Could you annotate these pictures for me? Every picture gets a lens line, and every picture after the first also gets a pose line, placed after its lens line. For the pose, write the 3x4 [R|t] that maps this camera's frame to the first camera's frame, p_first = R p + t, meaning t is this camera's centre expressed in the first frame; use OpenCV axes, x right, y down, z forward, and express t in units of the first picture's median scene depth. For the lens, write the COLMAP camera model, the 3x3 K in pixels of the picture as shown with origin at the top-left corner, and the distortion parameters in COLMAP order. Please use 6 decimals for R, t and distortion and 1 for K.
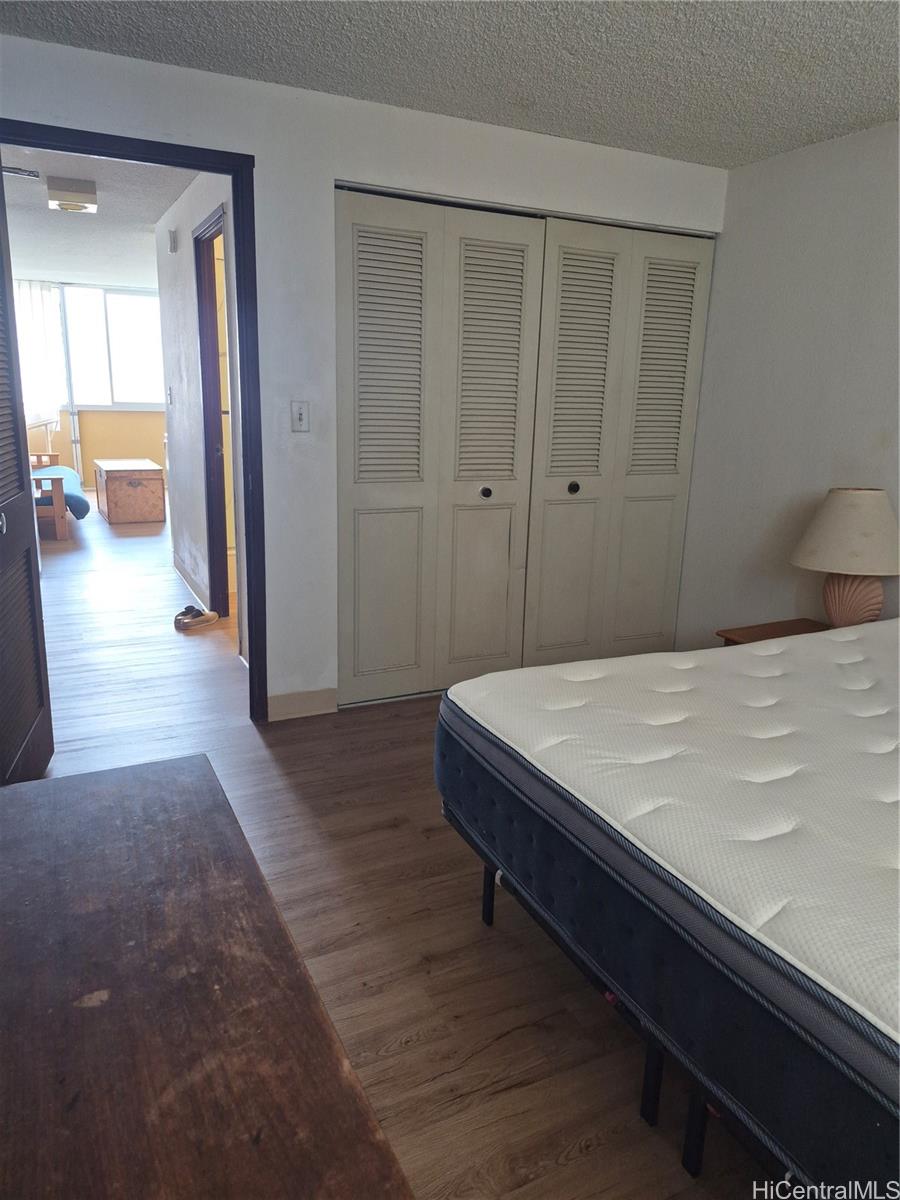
lens RADIAL K [[821.0, 0, 466.3], [0, 821.0, 601.9], [0, 0, 1]] dist [0.054519, -0.064330]
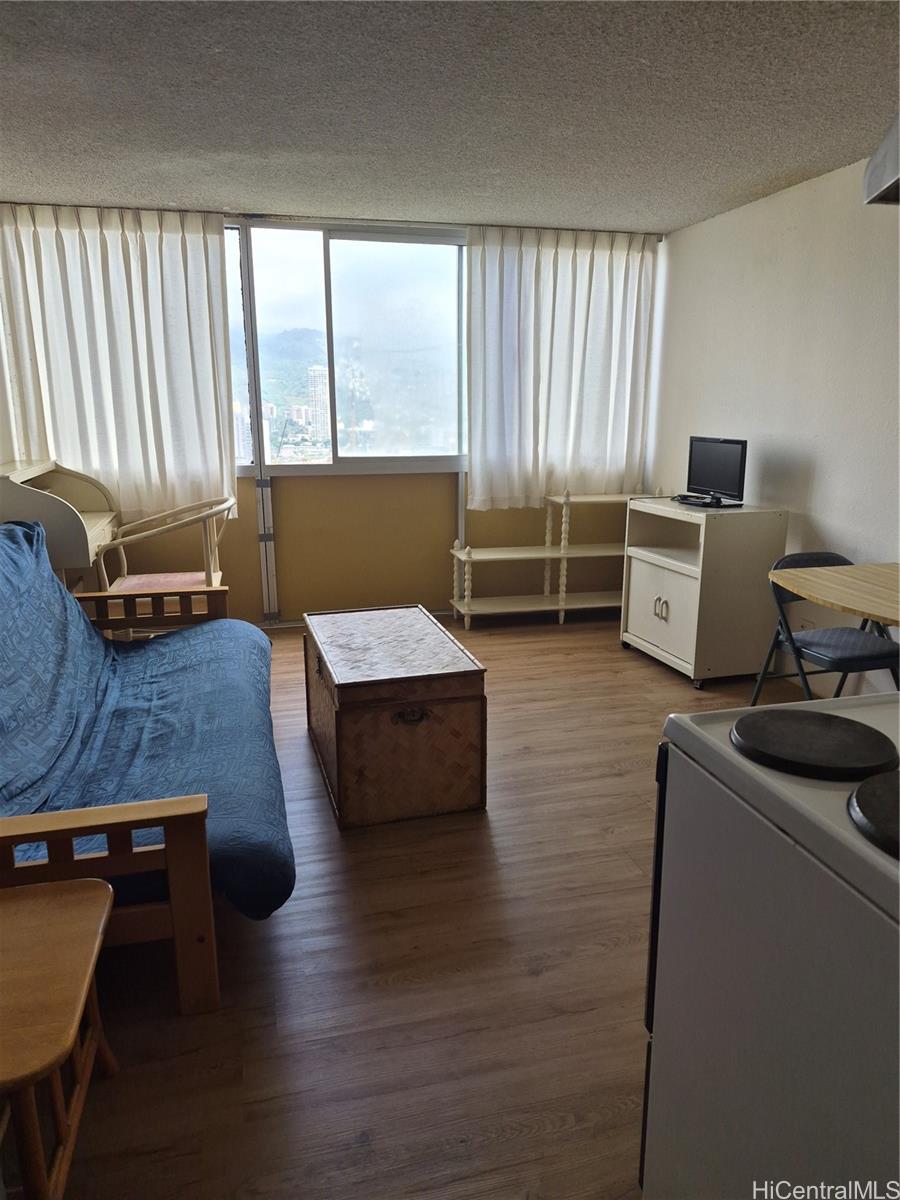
lens RADIAL K [[821.0, 0, 466.3], [0, 821.0, 601.9], [0, 0, 1]] dist [0.054519, -0.064330]
pose [[0.979038, 0.017393, -0.202932, -0.272607], [-0.019810, 0.999755, -0.009886, -0.167348], [0.202710, 0.013699, 0.979143, 0.584915]]
